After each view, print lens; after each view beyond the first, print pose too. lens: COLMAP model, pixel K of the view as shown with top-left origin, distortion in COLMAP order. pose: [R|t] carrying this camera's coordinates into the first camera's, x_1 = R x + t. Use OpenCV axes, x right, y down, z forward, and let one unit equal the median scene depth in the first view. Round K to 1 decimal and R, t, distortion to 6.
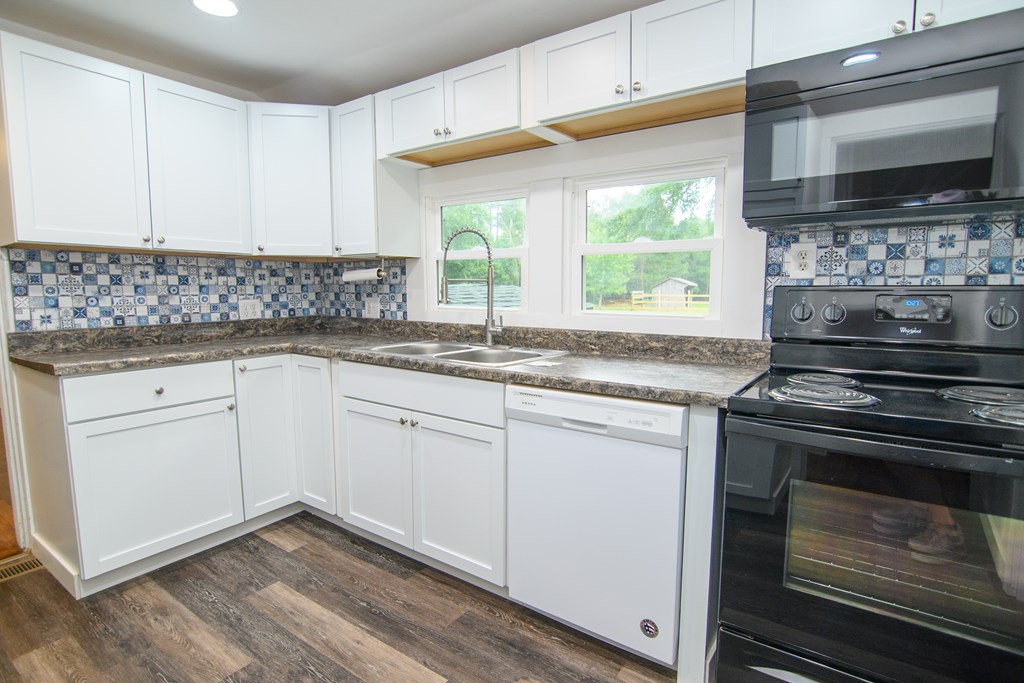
lens RADIAL K [[525.2, 0, 512.3], [0, 525.2, 346.1], [0, 0, 1]] dist [-0.010211, -0.000492]
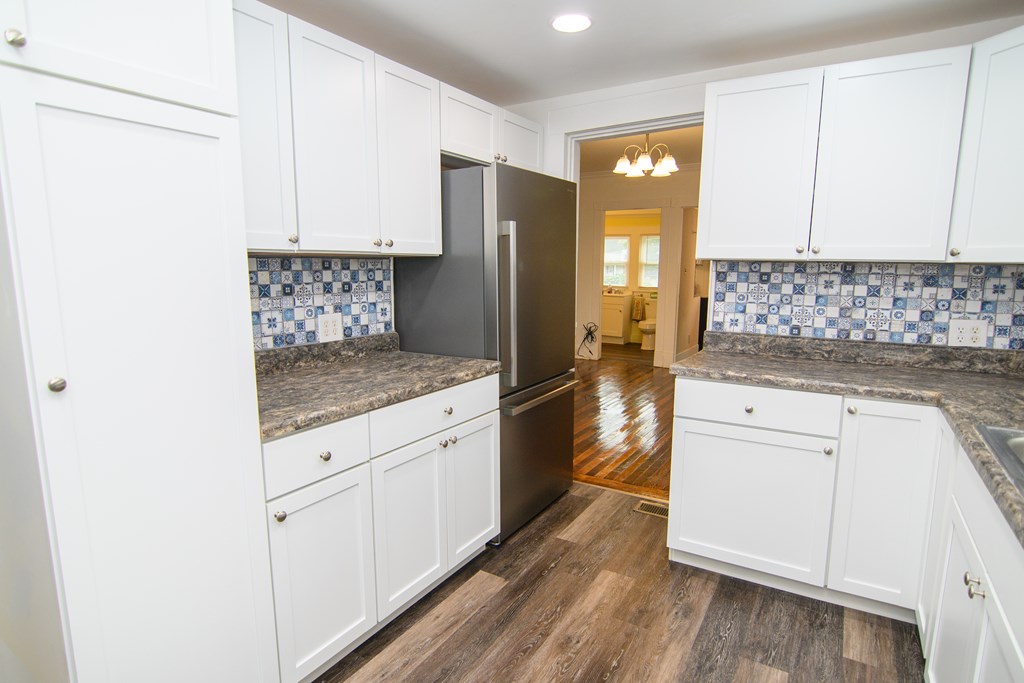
lens RADIAL K [[554.2, 0, 513.1], [0, 554.2, 348.6], [0, 0, 1]] dist [-0.005809, -0.000962]
pose [[0.072562, 0.156649, -0.984985, 0.254236], [-0.116847, 0.982123, 0.147586, -0.108931], [0.990496, 0.104383, 0.089569, 0.385474]]
